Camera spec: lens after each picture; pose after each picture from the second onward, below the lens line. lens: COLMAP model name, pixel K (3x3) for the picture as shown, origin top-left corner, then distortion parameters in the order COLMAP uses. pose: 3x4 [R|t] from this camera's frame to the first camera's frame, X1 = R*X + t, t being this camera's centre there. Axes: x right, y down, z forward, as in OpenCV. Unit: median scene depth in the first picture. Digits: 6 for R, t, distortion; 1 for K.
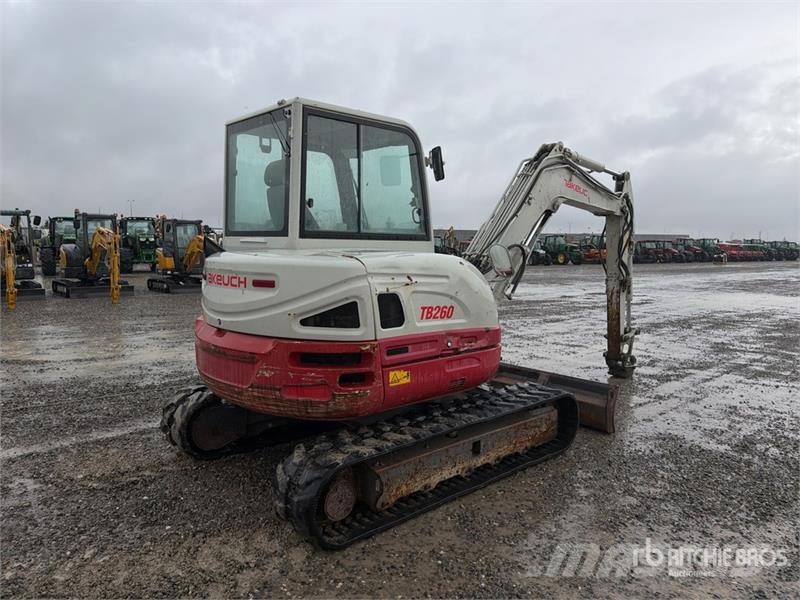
lens RADIAL K [[559.5, 0, 402.1], [0, 559.5, 302.6], [0, 0, 1]] dist [0.095021, -0.132060]
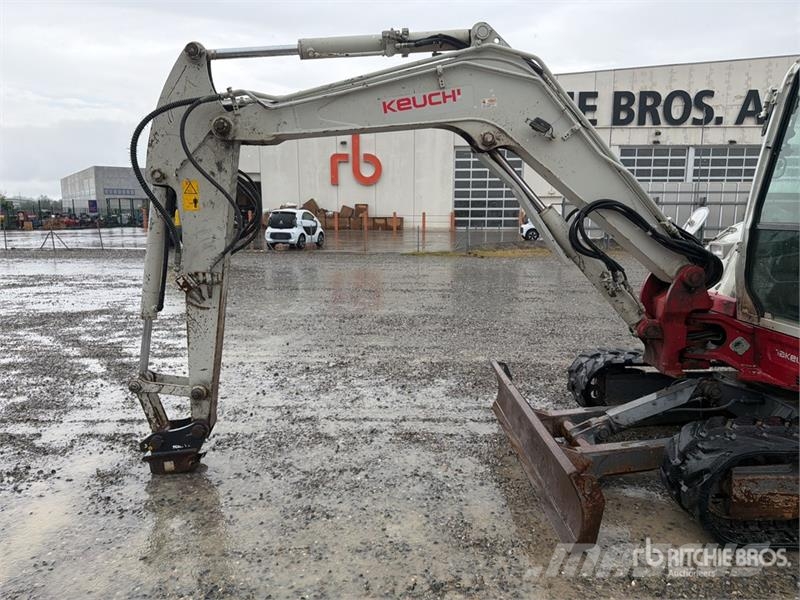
lens RADIAL K [[559.5, 0, 402.1], [0, 559.5, 302.6], [0, 0, 1]] dist [0.095021, -0.132060]
pose [[-0.750938, -0.118461, 0.649661, -0.085809], [0.050638, 0.970553, 0.235506, -0.147179], [-0.658428, 0.209747, -0.722826, 1.523745]]
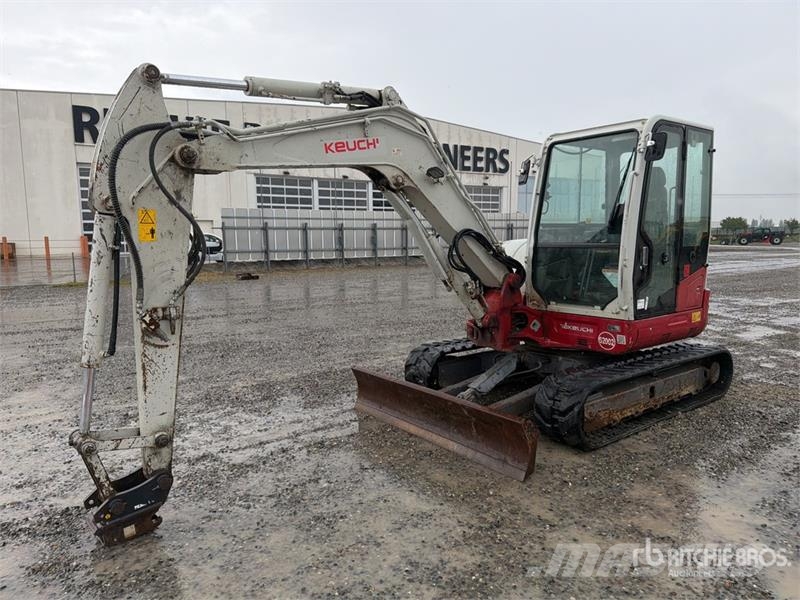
lens RADIAL K [[559.5, 0, 402.1], [0, 559.5, 302.6], [0, 0, 1]] dist [0.095021, -0.132060]
pose [[-0.997466, -0.011572, 0.070204, 0.186538], [0.003739, 0.976798, 0.214131, -0.170202], [-0.071053, 0.213851, -0.974279, 1.741759]]
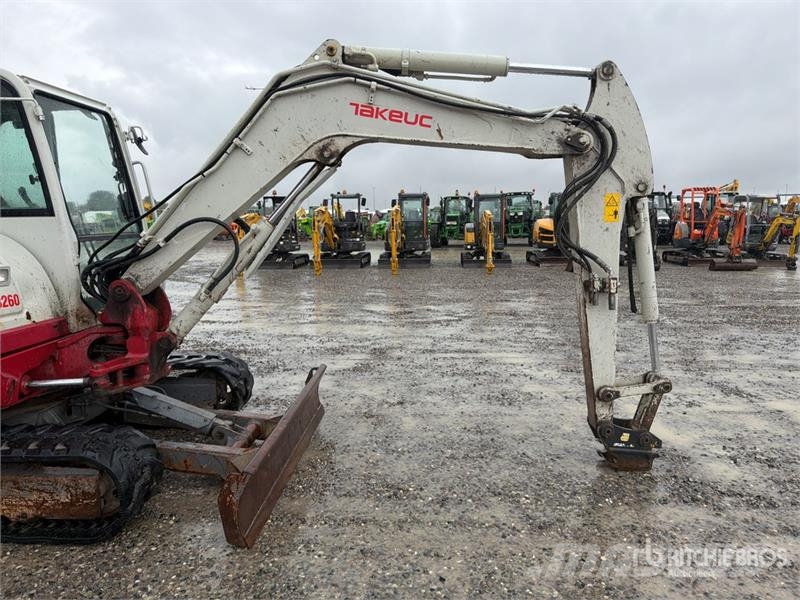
lens RADIAL K [[559.5, 0, 402.1], [0, 559.5, 302.6], [0, 0, 1]] dist [0.095021, -0.132060]
pose [[0.707916, 0.083490, -0.701345, 0.753802], [-0.048845, 0.996399, 0.069311, -0.055246], [0.704606, -0.014809, 0.709444, 0.620965]]
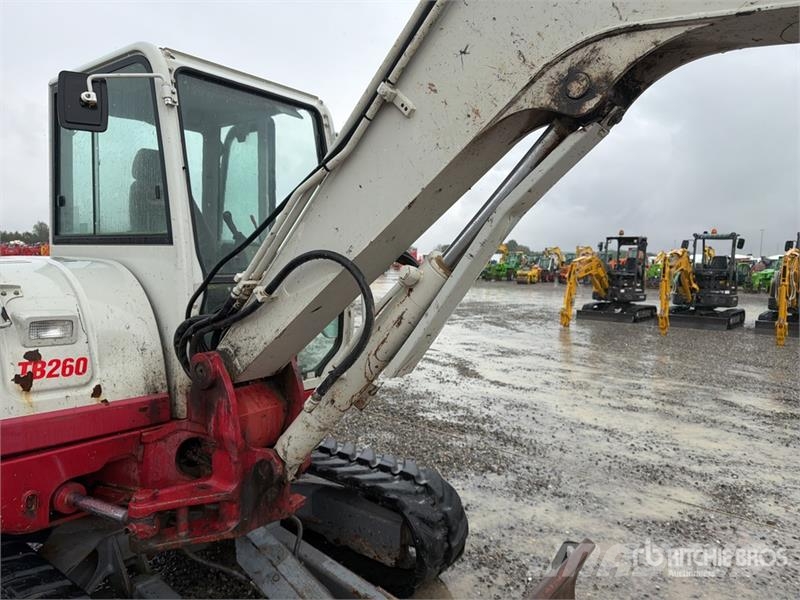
lens RADIAL K [[561.9, 0, 394.2], [0, 561.9, 302.0], [0, 0, 1]] dist [0.085421, -0.121939]
pose [[0.168454, 0.065344, -0.983541, 0.485087], [-0.117023, 0.992069, 0.045867, -0.083865], [0.978738, 0.107370, 0.174765, 0.886324]]
